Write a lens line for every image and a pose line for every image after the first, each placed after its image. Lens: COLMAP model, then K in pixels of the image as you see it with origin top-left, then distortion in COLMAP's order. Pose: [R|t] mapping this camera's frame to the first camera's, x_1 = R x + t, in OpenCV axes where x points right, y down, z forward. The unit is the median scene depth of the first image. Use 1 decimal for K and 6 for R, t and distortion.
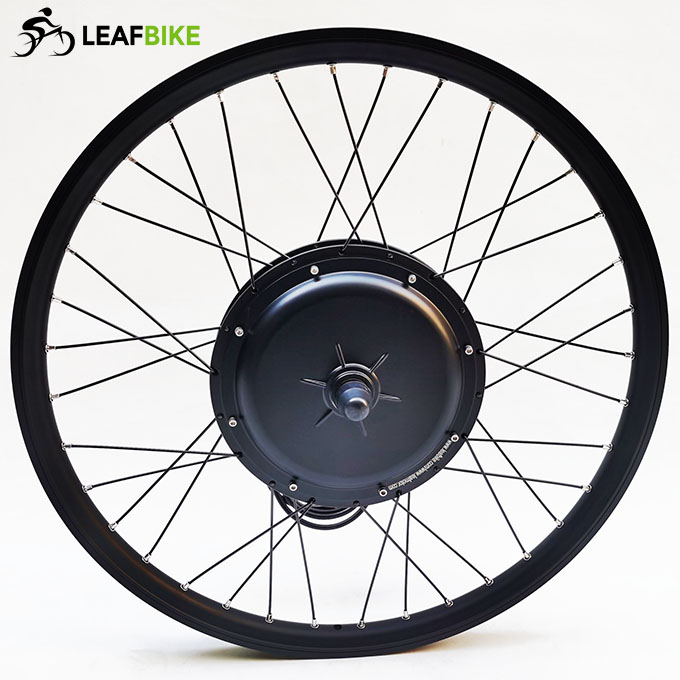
lens RADIAL K [[786.2, 0, 340.0], [0, 786.2, 340.0], [0, 0, 1]] dist [0.179495, 0.006451]
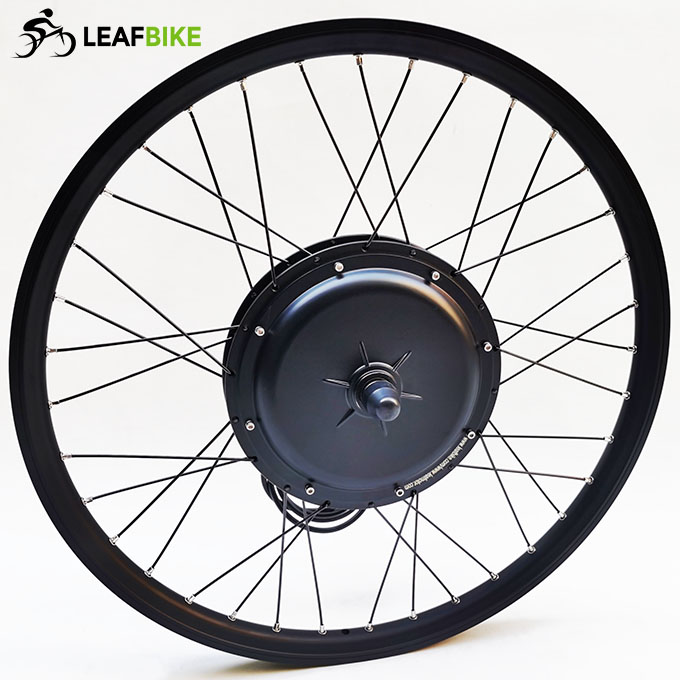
lens RADIAL K [[786.2, 0, 340.0], [0, 786.2, 340.0], [0, 0, 1]] dist [0.179495, 0.006451]
pose [[0.989558, -0.013467, 0.143506, -0.161758], [0.013065, 0.999908, 0.003741, -0.001960], [-0.143543, -0.001827, 0.989642, 0.035427]]
